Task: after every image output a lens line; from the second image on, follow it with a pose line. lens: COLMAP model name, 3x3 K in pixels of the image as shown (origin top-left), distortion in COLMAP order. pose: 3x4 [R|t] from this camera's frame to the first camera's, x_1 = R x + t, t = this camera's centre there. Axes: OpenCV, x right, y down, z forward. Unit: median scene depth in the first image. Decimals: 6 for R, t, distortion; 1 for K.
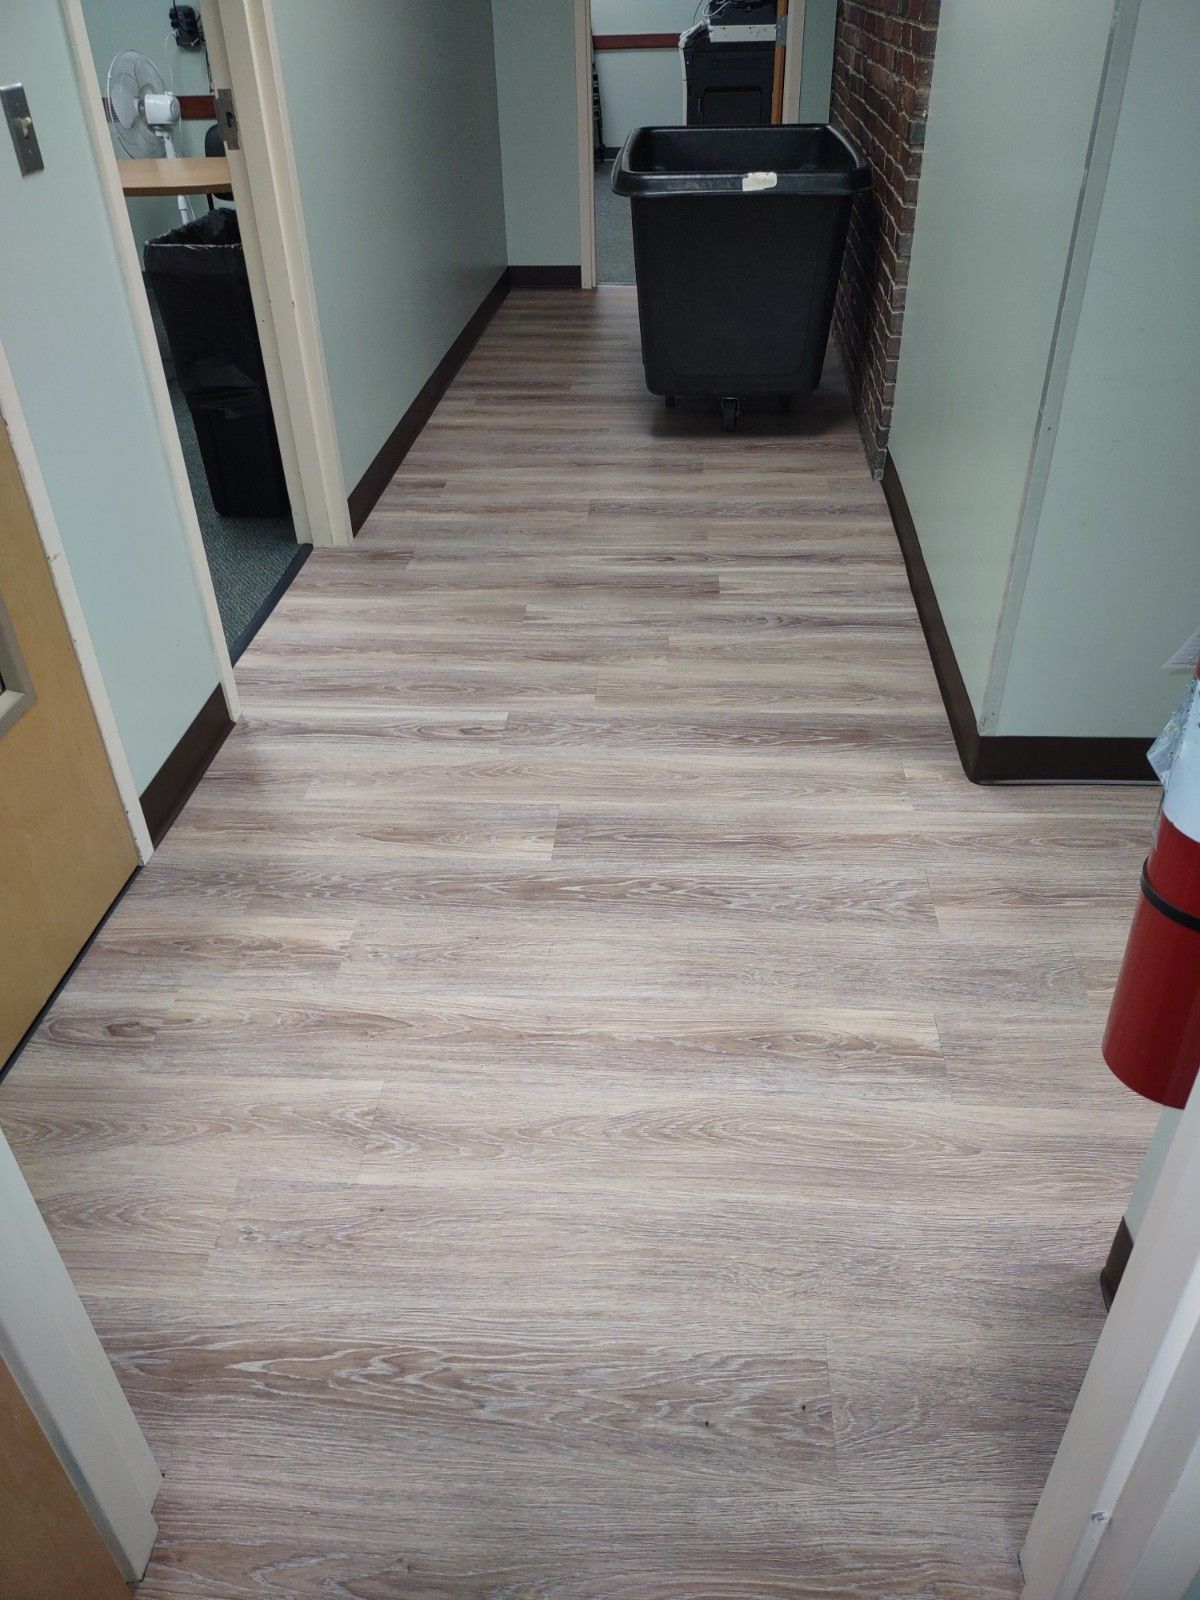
lens RADIAL K [[1178.8, 0, 600.0], [0, 1178.8, 800.0], [0, 0, 1]] dist [0.047098, -0.076249]
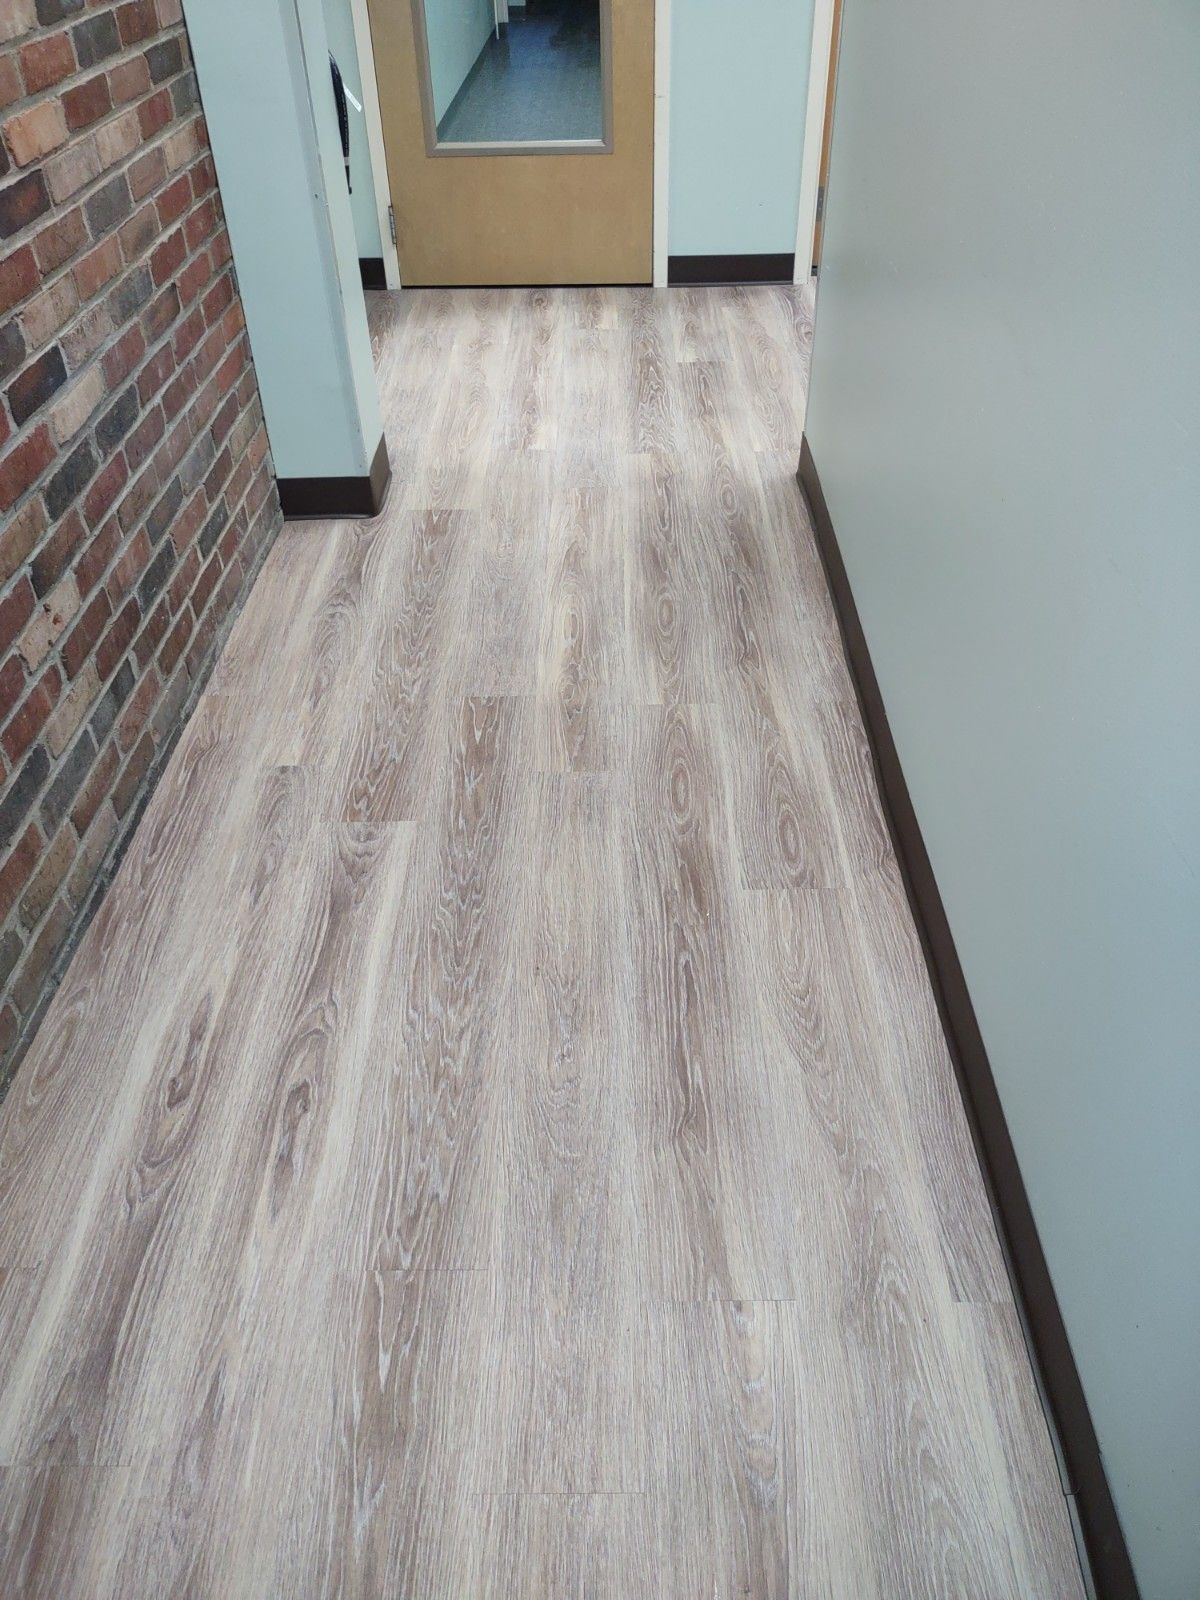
lens RADIAL K [[1178.8, 0, 600.0], [0, 1178.8, 800.0], [0, 0, 1]] dist [0.047098, -0.076249]
pose [[0.061982, 0.655212, -0.752898, 1.781072], [-0.547520, 0.653033, 0.523230, -0.400058], [0.834494, 0.379796, 0.399218, 0.488422]]
